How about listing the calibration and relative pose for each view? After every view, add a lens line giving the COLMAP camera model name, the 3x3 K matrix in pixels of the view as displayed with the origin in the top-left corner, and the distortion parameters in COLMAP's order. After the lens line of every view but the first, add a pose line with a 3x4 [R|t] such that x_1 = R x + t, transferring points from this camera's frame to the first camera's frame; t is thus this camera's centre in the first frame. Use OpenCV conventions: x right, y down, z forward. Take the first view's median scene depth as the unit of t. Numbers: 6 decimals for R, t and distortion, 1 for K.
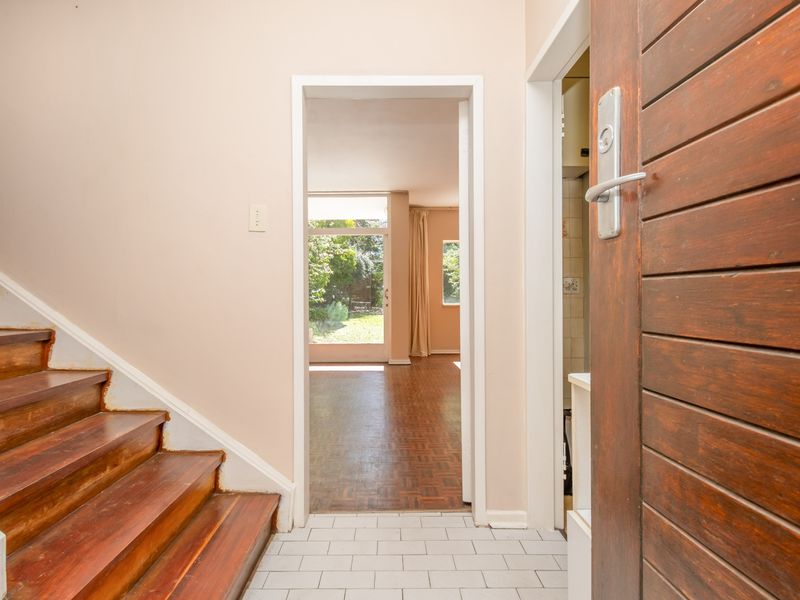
lens RADIAL K [[414.2, 0, 385.3], [0, 414.2, 297.8], [0, 0, 1]] dist [0.025672, -0.018154]
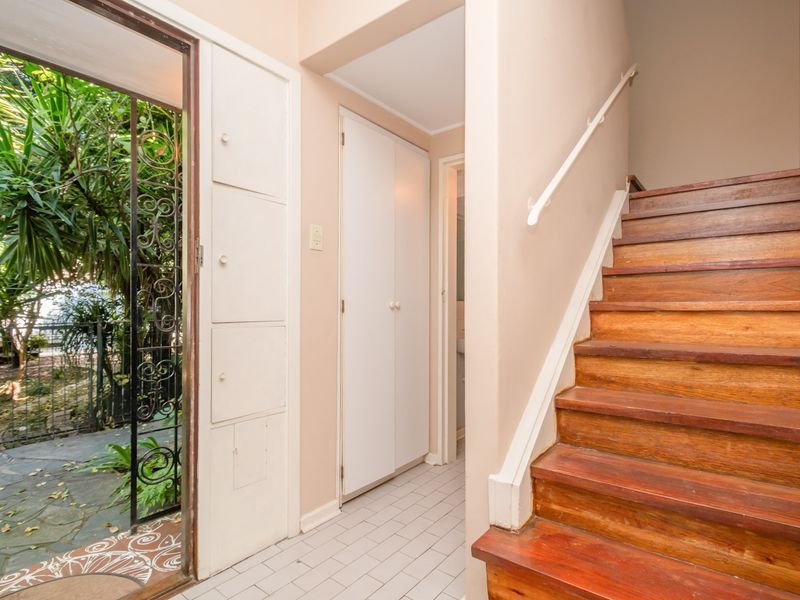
lens RADIAL K [[414.2, 0, 385.3], [0, 414.2, 297.8], [0, 0, 1]] dist [0.025672, -0.018154]
pose [[-0.626004, -0.013692, -0.779699, 0.302027], [0.000456, 0.999839, -0.017923, -0.010406], [0.779820, -0.011576, -0.625897, 1.078659]]
